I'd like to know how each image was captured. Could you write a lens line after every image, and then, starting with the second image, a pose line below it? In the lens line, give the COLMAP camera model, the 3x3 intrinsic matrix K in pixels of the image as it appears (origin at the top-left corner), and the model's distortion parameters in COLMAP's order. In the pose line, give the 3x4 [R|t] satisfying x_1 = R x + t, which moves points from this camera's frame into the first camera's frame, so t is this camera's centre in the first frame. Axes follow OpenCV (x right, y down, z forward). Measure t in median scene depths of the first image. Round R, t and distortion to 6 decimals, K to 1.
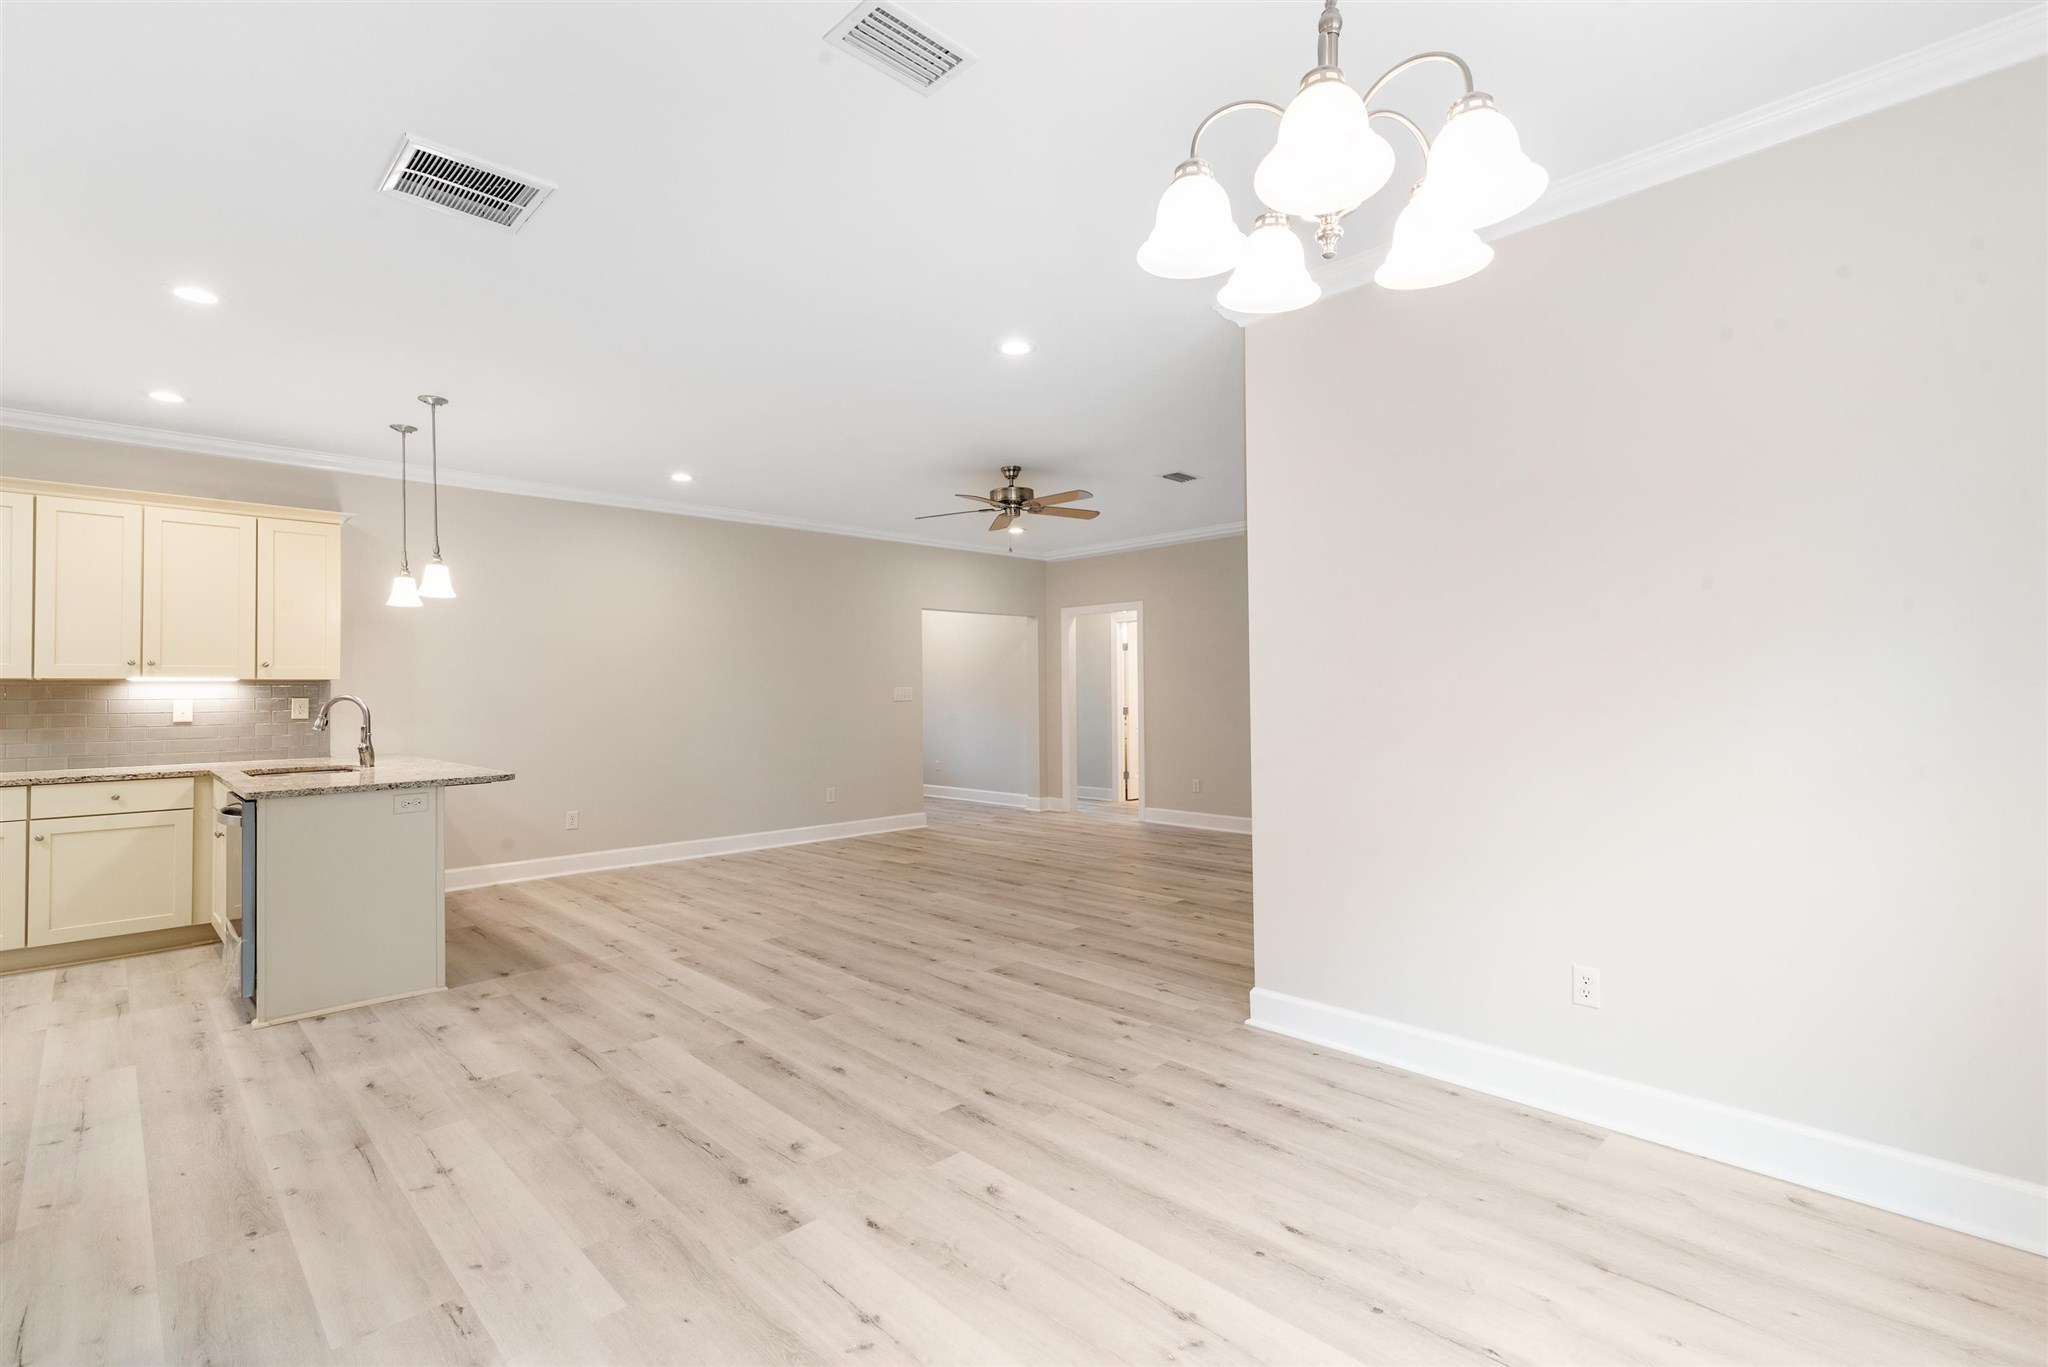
lens RADIAL K [[945.4, 0, 1048.7], [0, 945.4, 685.9], [0, 0, 1]] dist [0.008461, 0.000963]
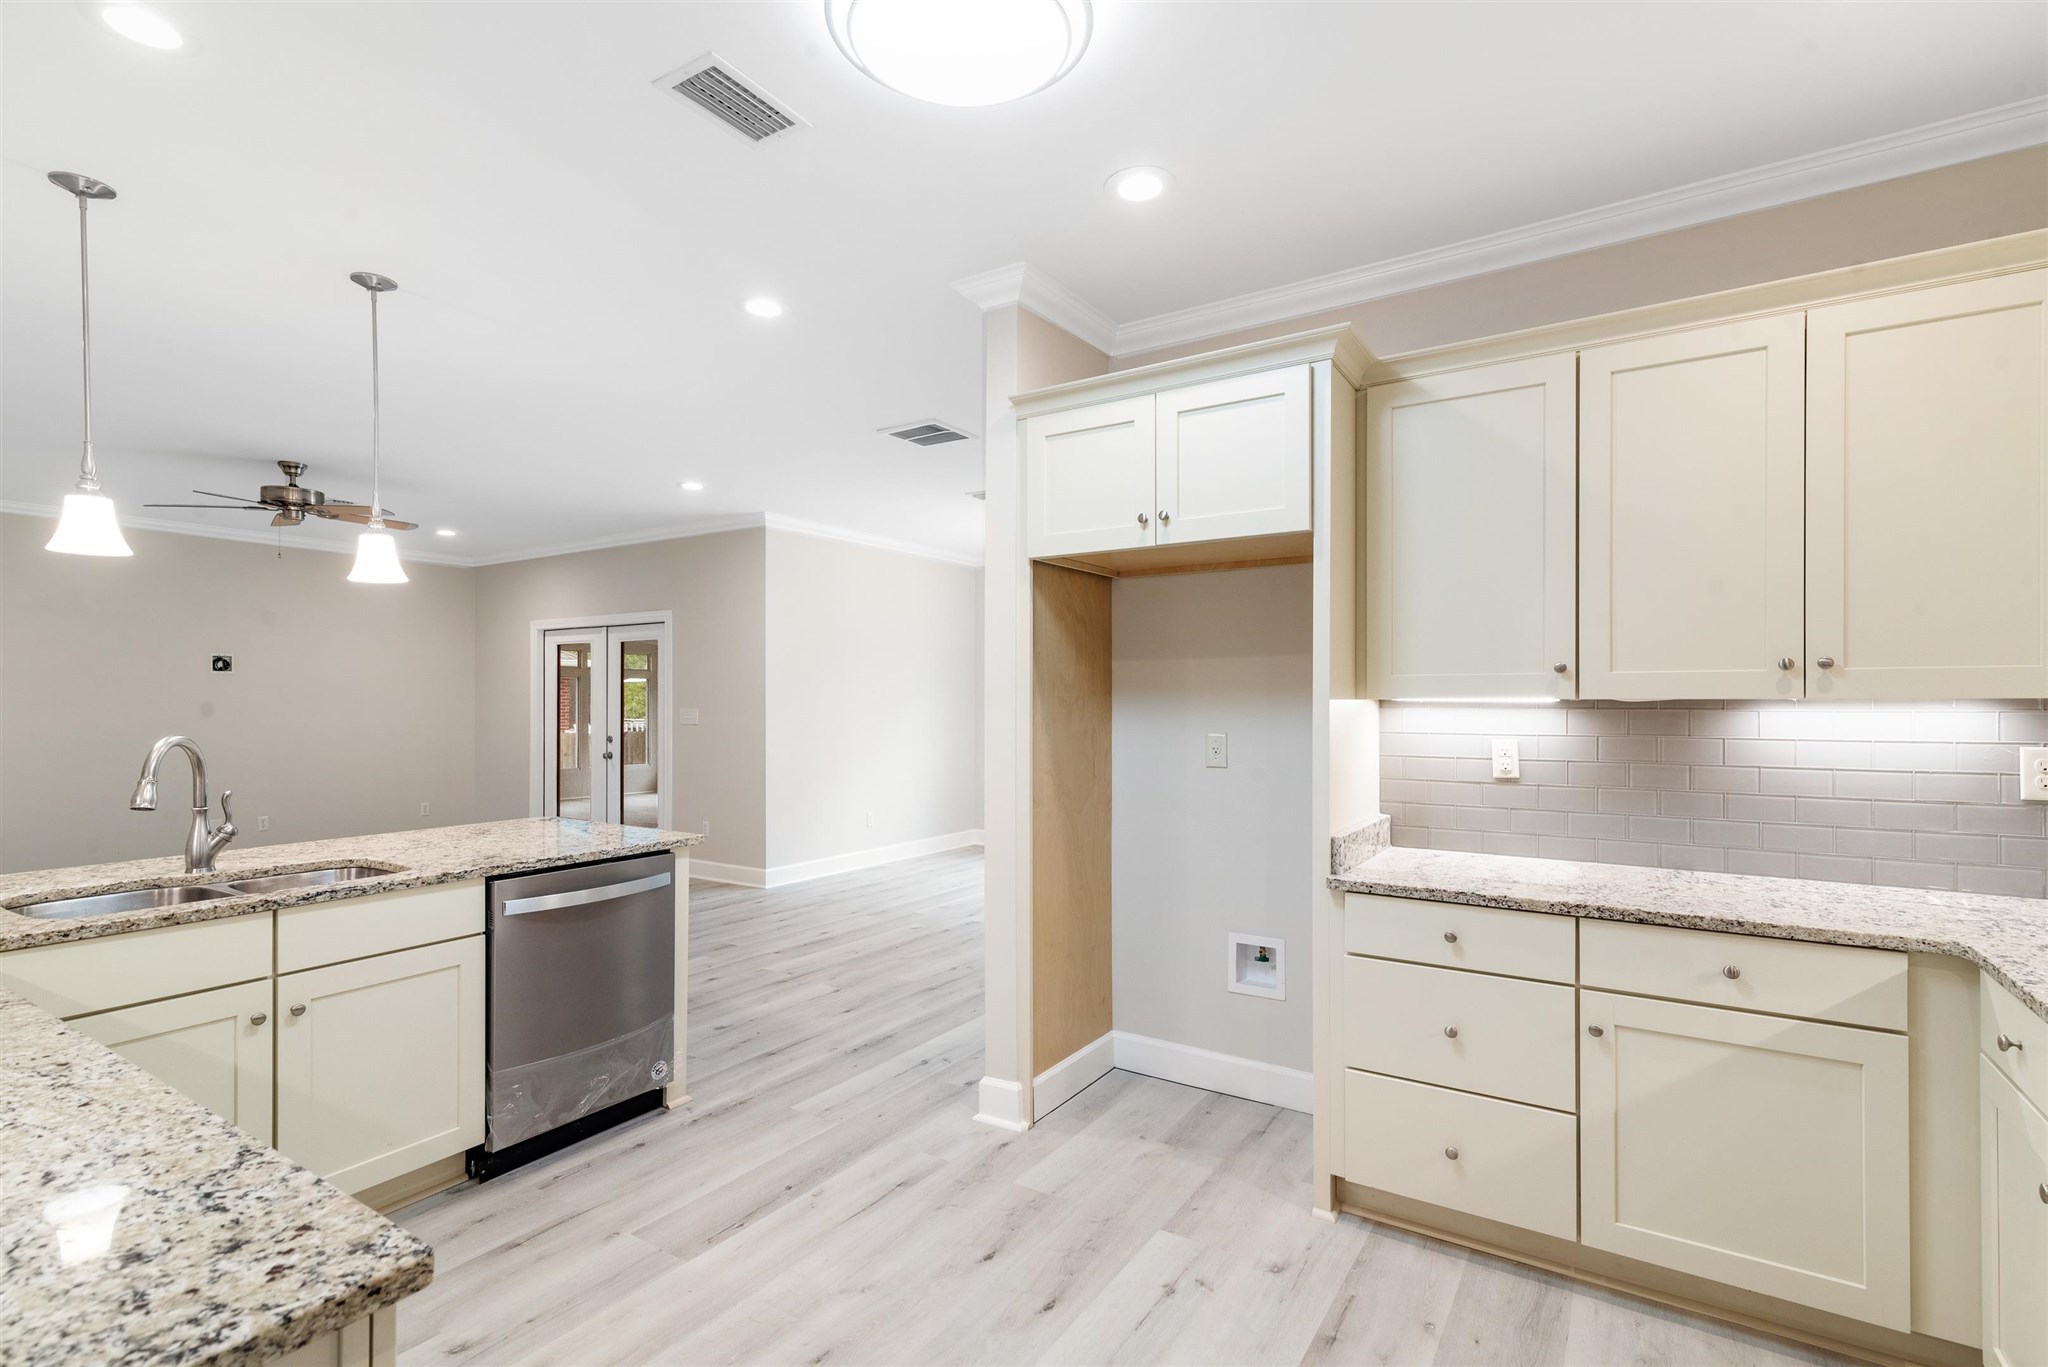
lens RADIAL K [[945.4, 0, 1024.3], [0, 945.4, 694.0], [0, 0, 1]] dist [0.008461, 0.000963]
pose [[-0.203068, 0.014221, 0.979061, -1.808711], [-0.002404, 0.999884, -0.015022, -0.009777], [-0.979162, -0.005404, -0.203010, 0.891754]]
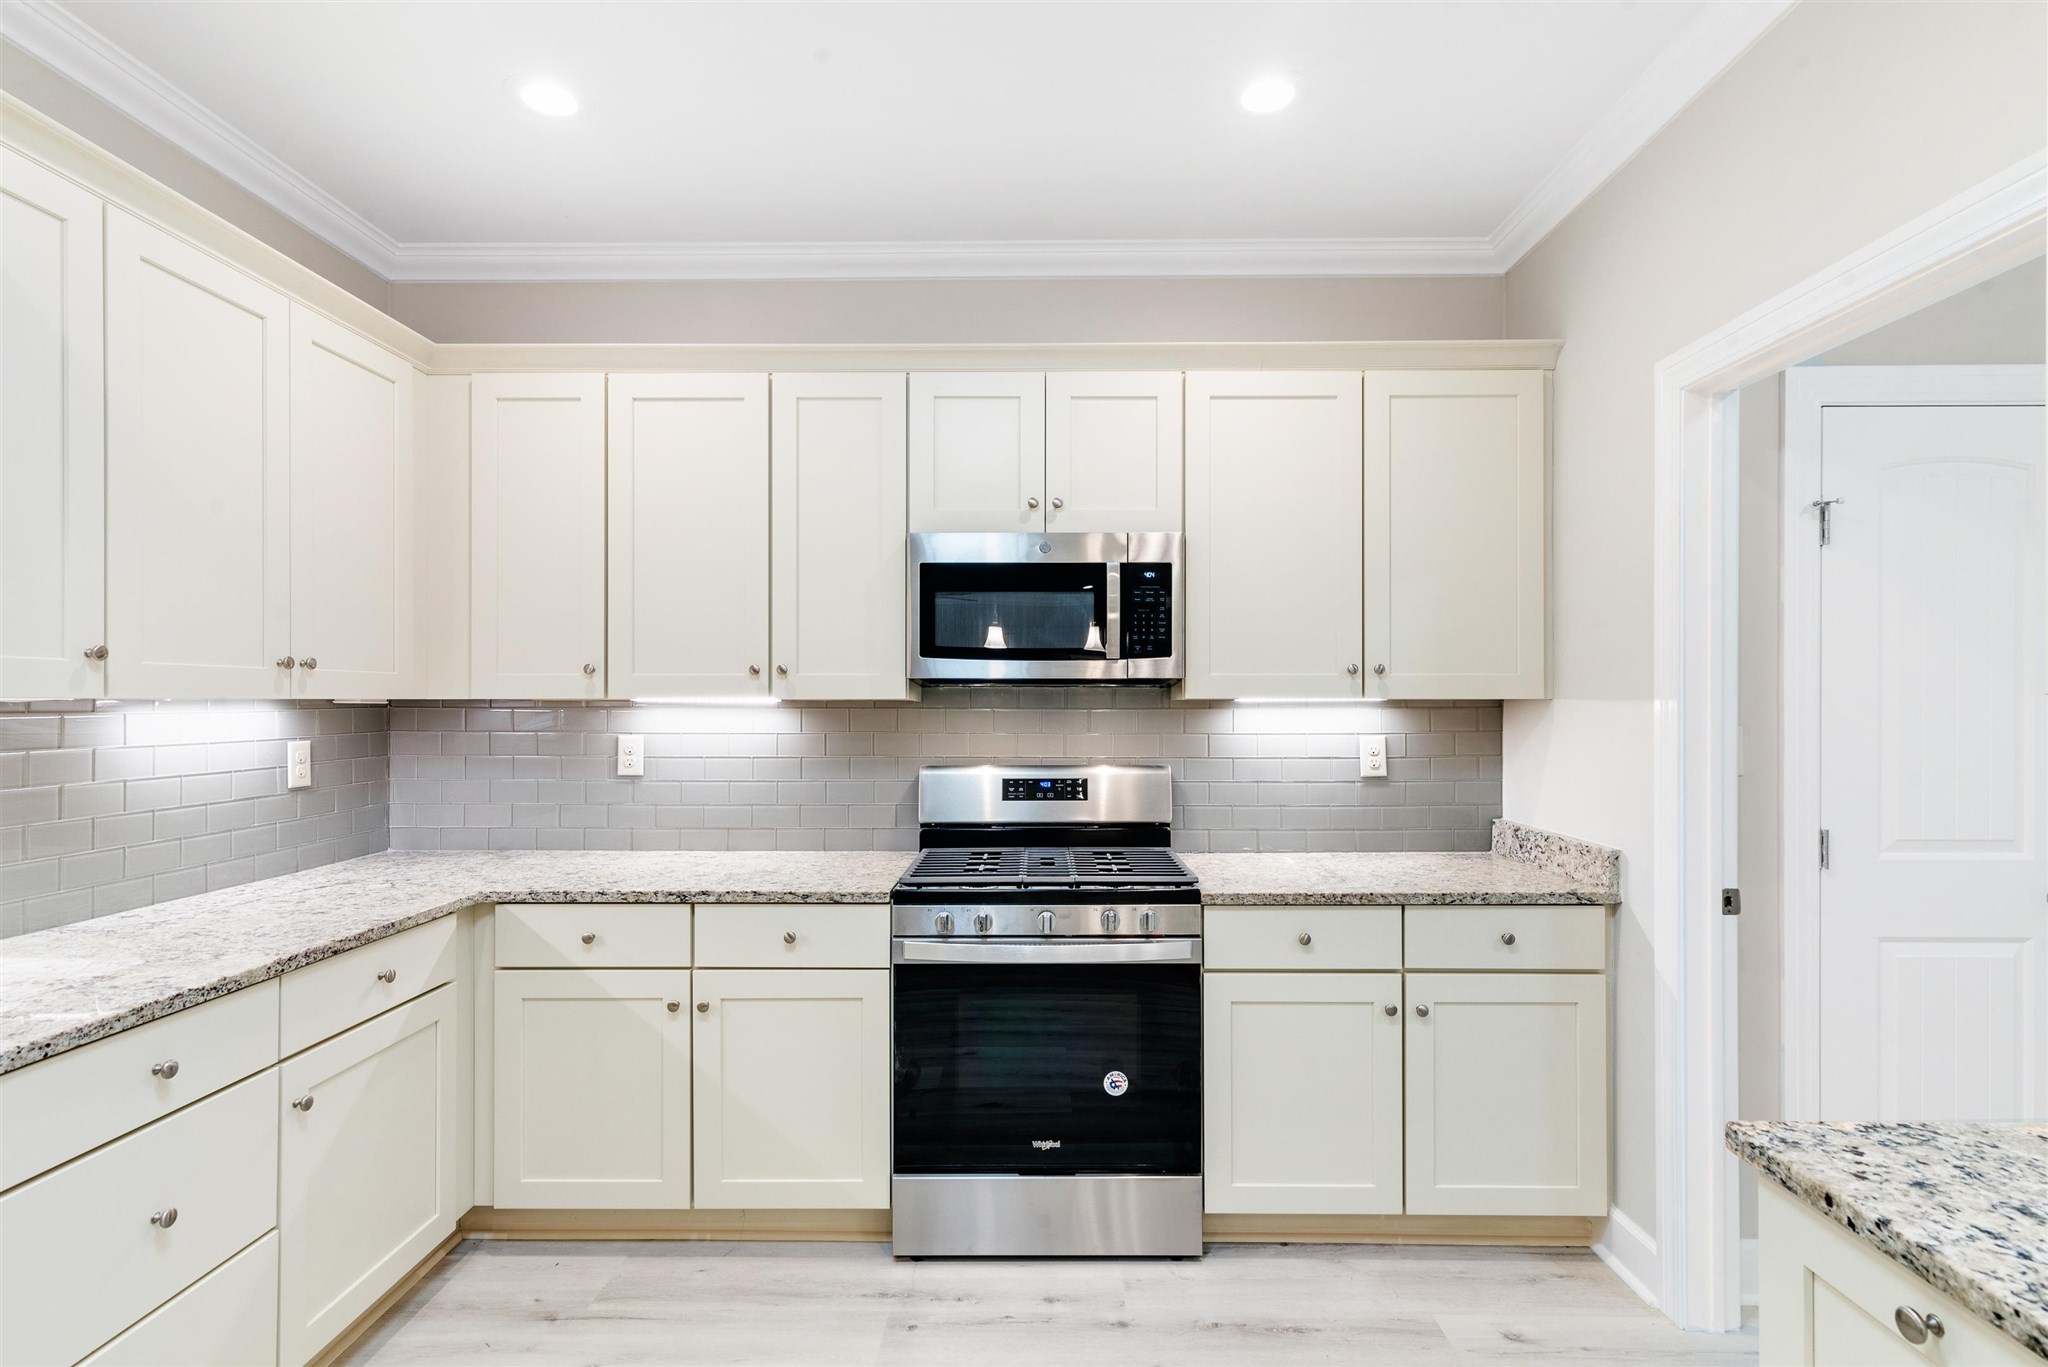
lens RADIAL K [[1020.3, 0, 1029.4], [0, 1020.3, 690.6], [0, 0, 1]] dist [0.020630, -0.002337]
pose [[-0.727859, -0.000816, -0.685726, -1.205718], [0.006779, 0.999942, -0.008385, -0.013717], [0.685693, -0.010751, -0.727812, 1.061944]]
